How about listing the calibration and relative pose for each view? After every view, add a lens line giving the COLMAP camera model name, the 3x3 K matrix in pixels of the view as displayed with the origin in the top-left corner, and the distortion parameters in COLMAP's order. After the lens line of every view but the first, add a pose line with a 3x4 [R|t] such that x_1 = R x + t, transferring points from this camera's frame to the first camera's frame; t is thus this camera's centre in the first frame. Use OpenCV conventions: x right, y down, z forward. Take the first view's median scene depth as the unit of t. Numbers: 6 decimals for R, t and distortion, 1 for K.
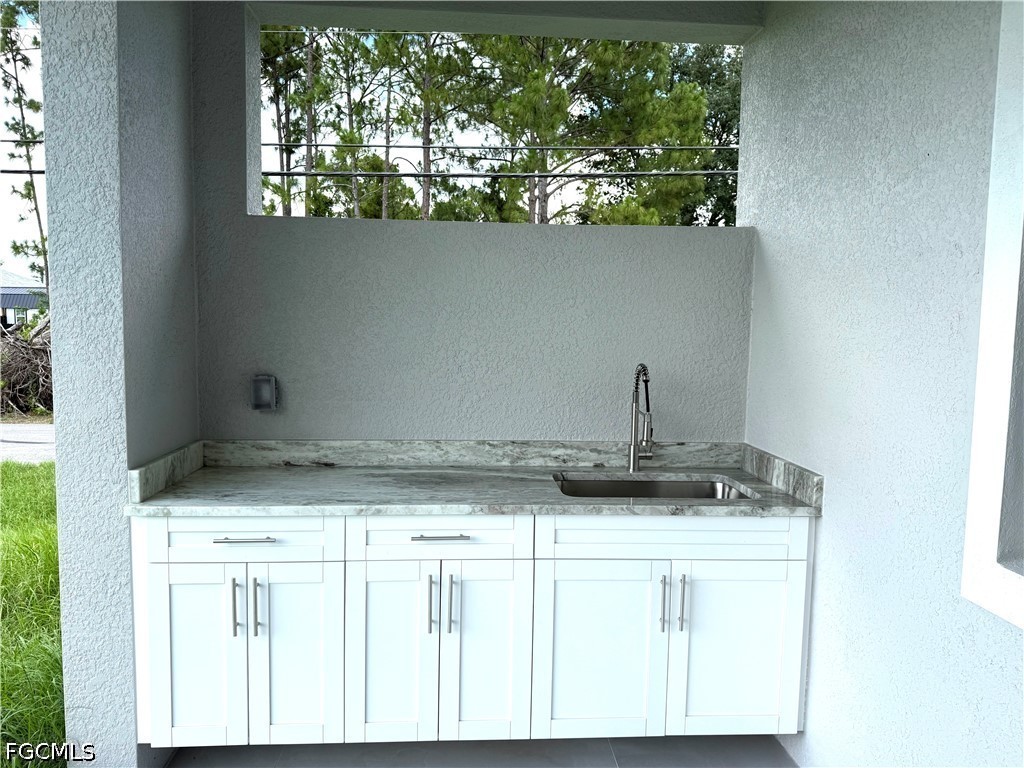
lens RADIAL K [[720.7, 0, 512.0], [0, 720.7, 384.0], [0, 0, 1]] dist [0.005230, 0.000529]
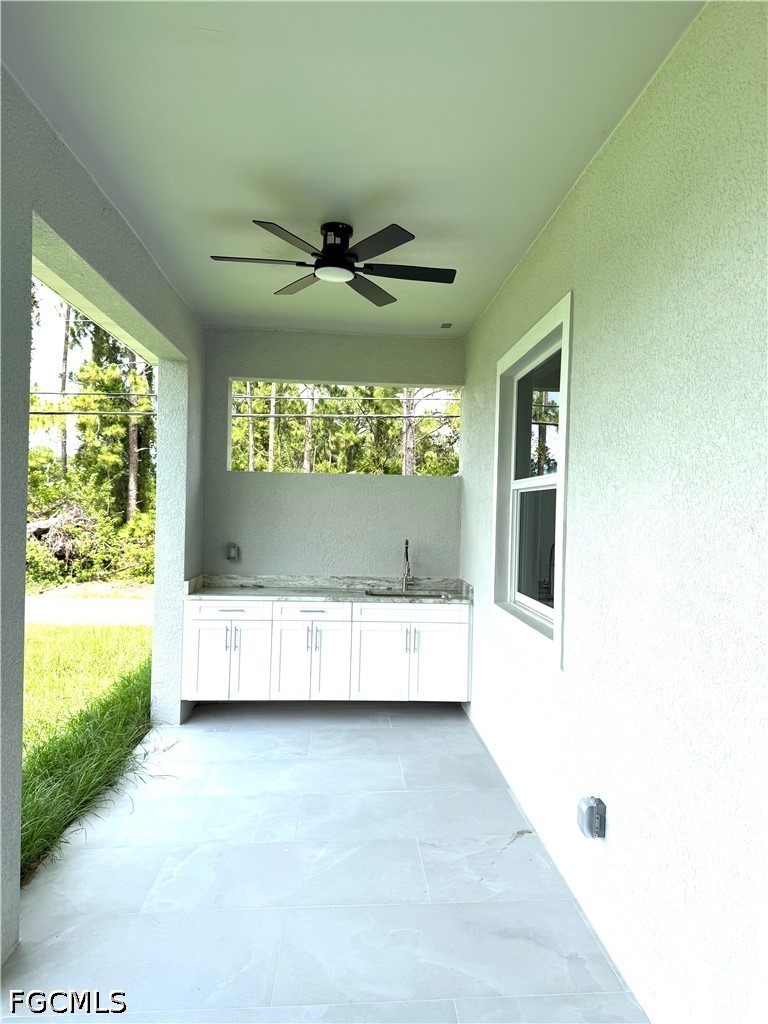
lens RADIAL K [[720.7, 0, 384.0], [0, 720.7, 512.0], [0, 0, 1]] dist [0.005230, 0.000529]
pose [[0.999898, 0.005322, -0.013217, 0.157565], [-0.006388, 0.996613, -0.081989, 0.075434], [0.012736, 0.082065, 0.996546, -1.313589]]
